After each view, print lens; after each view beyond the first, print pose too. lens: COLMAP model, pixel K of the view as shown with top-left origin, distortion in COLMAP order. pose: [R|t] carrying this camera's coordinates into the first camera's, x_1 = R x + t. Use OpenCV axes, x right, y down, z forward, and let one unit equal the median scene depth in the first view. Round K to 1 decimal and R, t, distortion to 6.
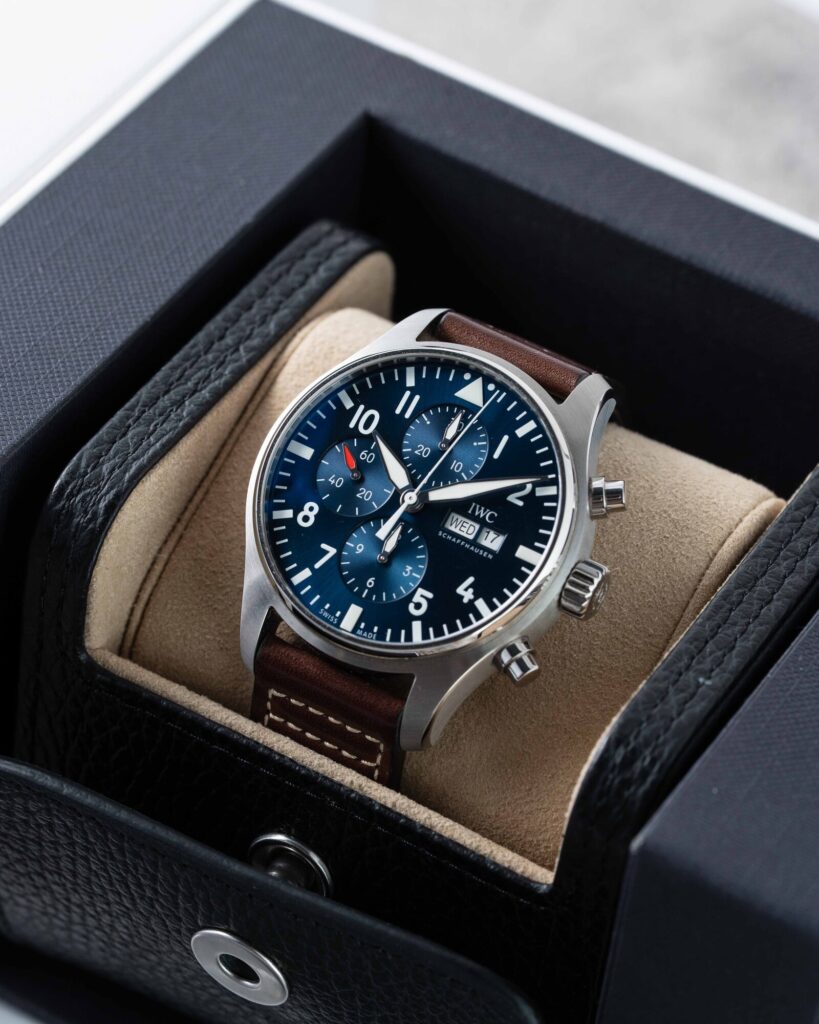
lens RADIAL K [[4639.0, 0, 372.3], [0, 4639.0, 481.8], [0, 0, 1]] dist [0.289774, 0.000000]
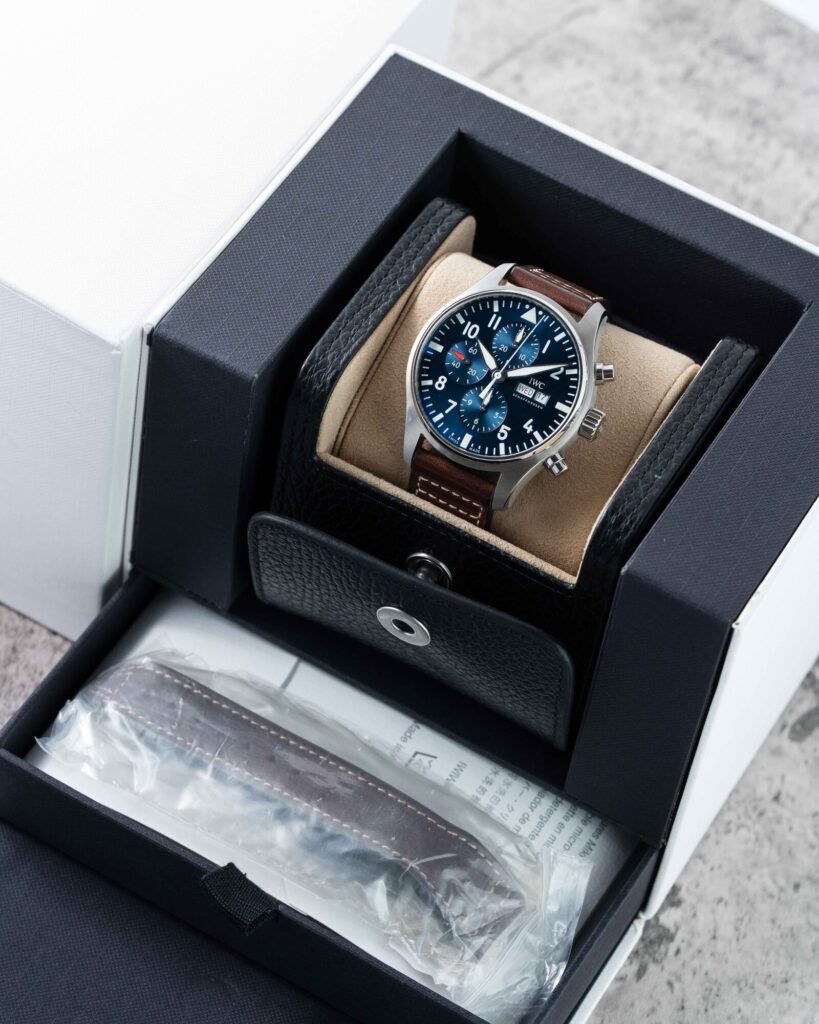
lens RADIAL K [[4639.0, 0, 408.4], [0, 4639.0, 507.9], [0, 0, 1]] dist [0.289774, 0.000000]
pose [[0.999144, -0.008718, 0.040437, -0.101180], [0.003434, 0.991645, 0.128951, -0.180351], [-0.041224, -0.128702, 0.990826, -0.821801]]
